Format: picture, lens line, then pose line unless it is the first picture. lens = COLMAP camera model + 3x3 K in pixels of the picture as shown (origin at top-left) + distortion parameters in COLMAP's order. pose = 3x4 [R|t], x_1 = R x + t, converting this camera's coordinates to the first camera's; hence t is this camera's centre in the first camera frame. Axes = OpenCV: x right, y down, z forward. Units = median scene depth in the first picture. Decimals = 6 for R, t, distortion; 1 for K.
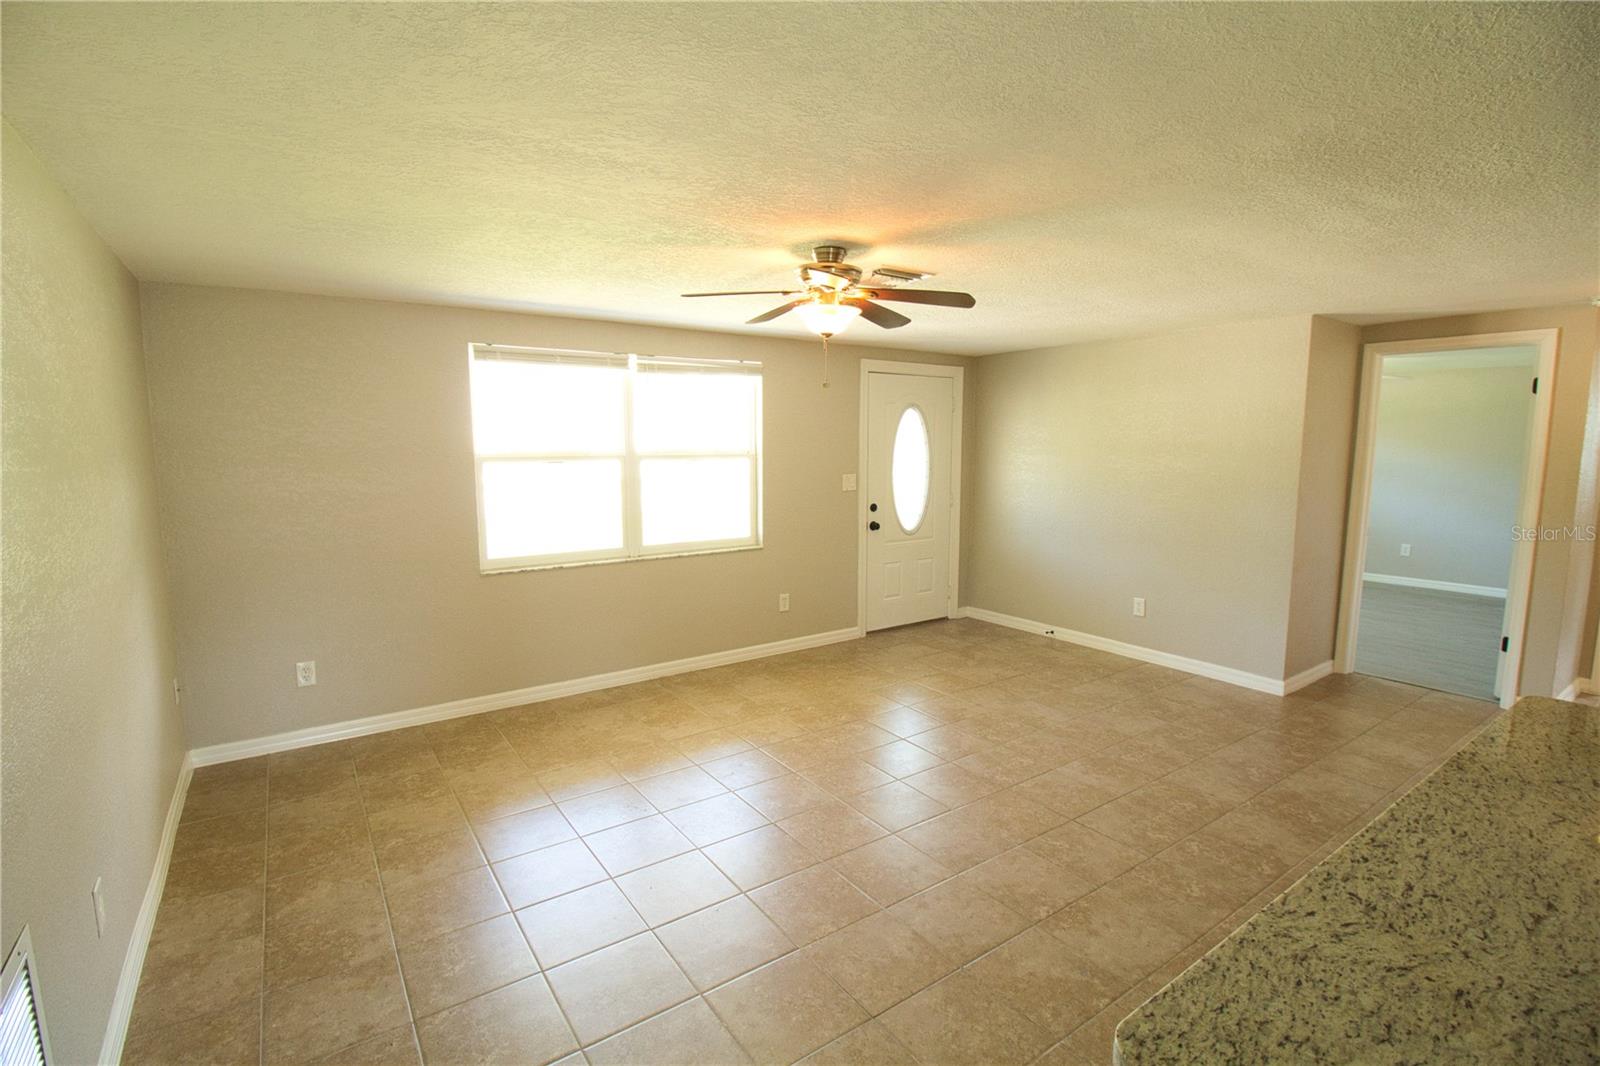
lens RADIAL K [[740.7, 0, 805.3], [0, 740.7, 532.5], [0, 0, 1]] dist [-0.000542, -0.012579]
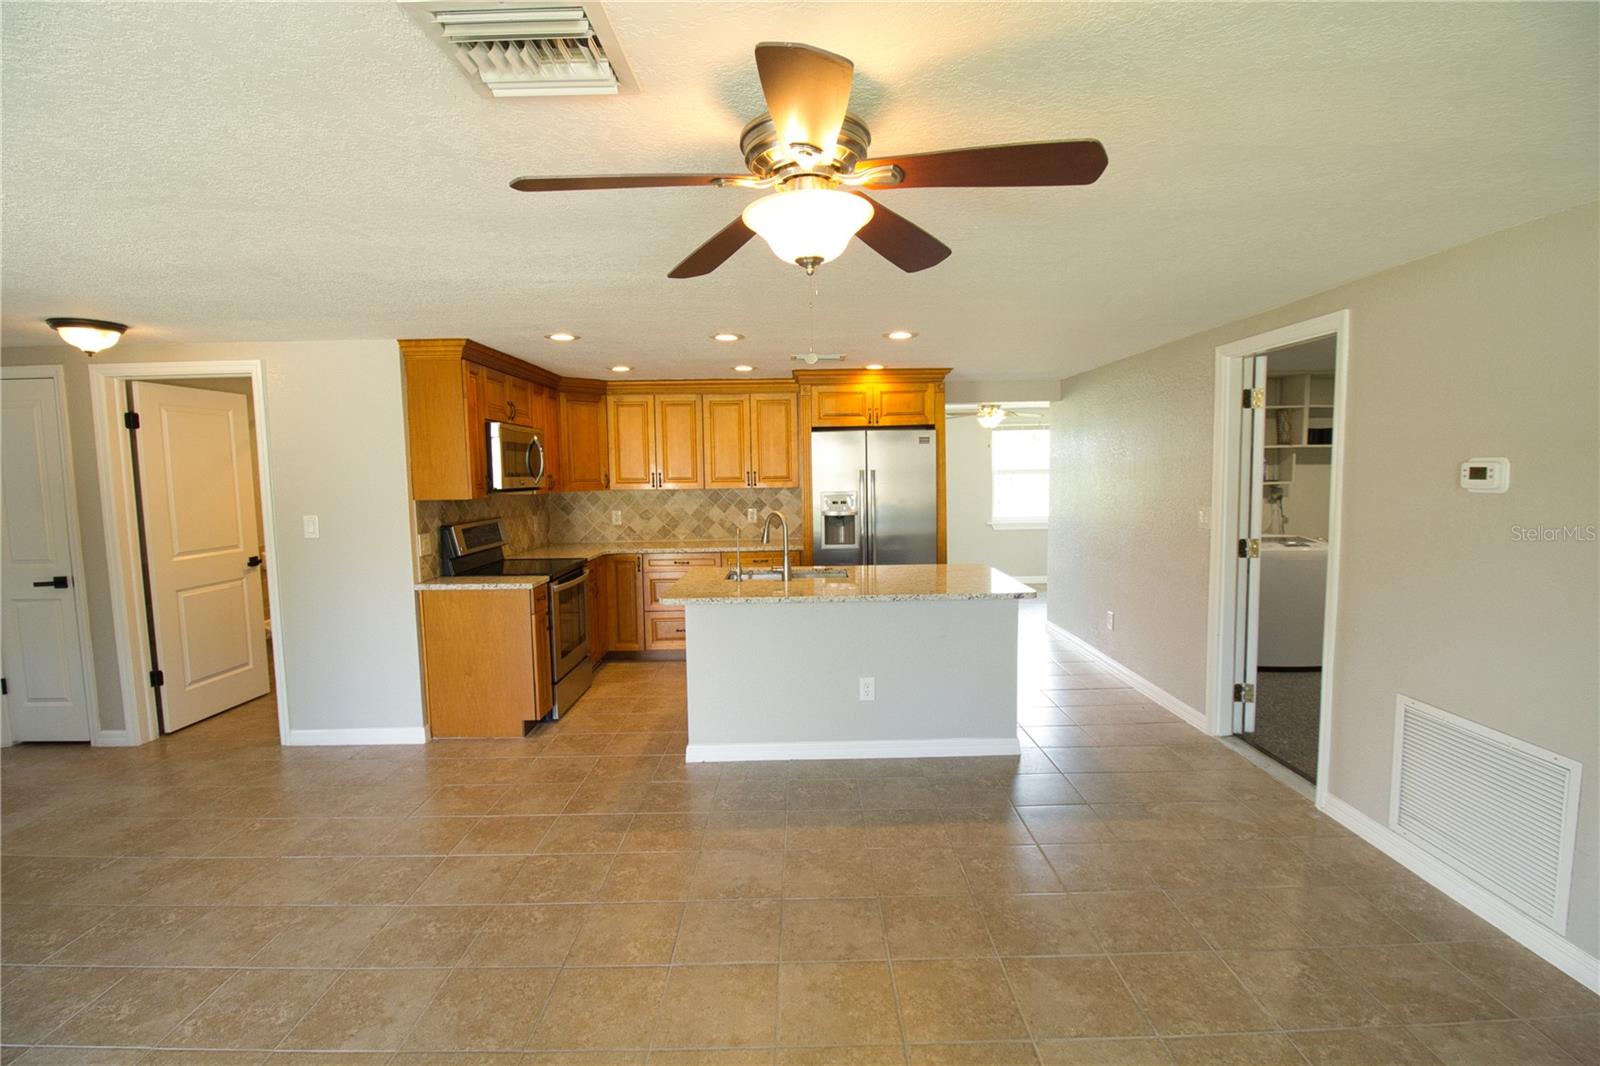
lens RADIAL K [[740.7, 0, 806.6], [0, 740.7, 534.7], [0, 0, 1]] dist [-0.000542, -0.012579]
pose [[-0.825007, -0.036780, 0.563924, -0.184656], [0.085100, 0.978415, 0.188313, -0.119629], [-0.558678, 0.203349, -0.804070, 1.003728]]
